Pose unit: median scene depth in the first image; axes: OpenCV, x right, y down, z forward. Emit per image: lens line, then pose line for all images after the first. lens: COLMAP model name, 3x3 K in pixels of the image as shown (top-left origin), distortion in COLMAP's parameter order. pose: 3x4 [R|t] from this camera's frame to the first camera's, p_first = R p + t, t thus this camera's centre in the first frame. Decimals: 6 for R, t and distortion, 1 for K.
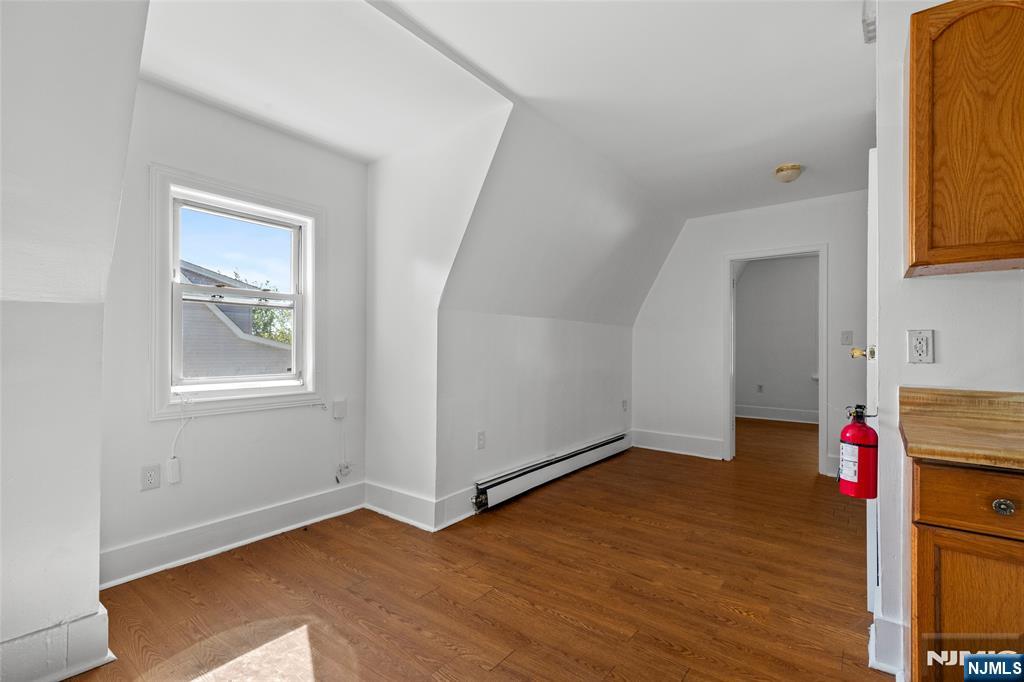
lens RADIAL K [[462.2, 0, 518.4], [0, 462.2, 343.5], [0, 0, 1]] dist [0.008575, -0.000461]
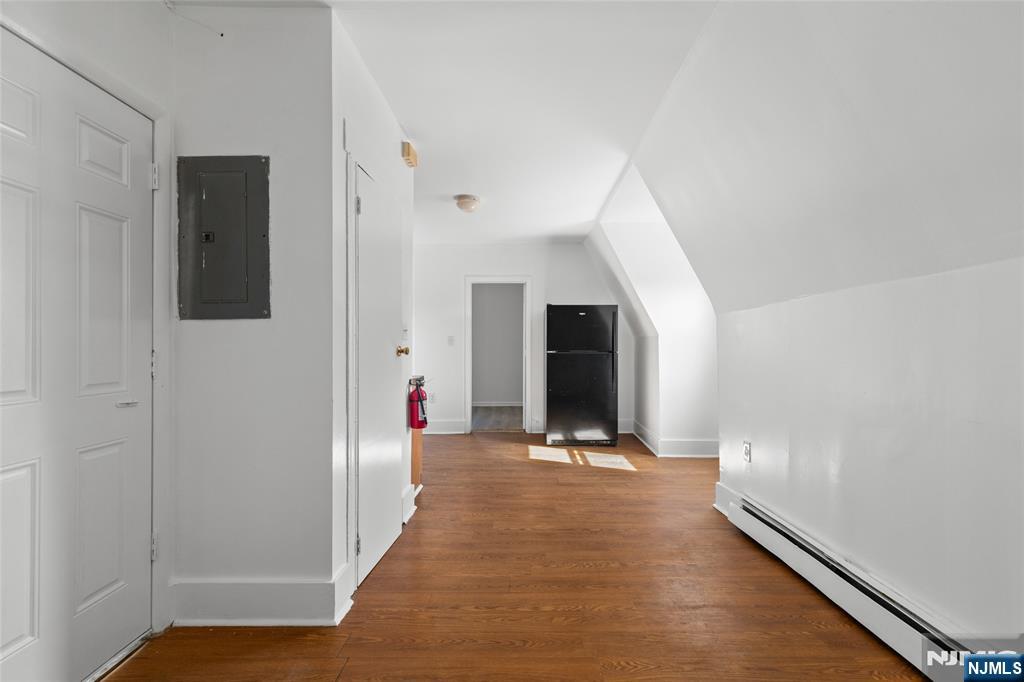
lens RADIAL K [[462.2, 0, 506.8], [0, 462.2, 342.4], [0, 0, 1]] dist [0.008575, -0.000461]
pose [[-0.813634, -0.013485, -0.581221, 1.045073], [0.003417, 0.999603, -0.027976, 0.028000], [0.581368, -0.024749, -0.813264, 1.863641]]
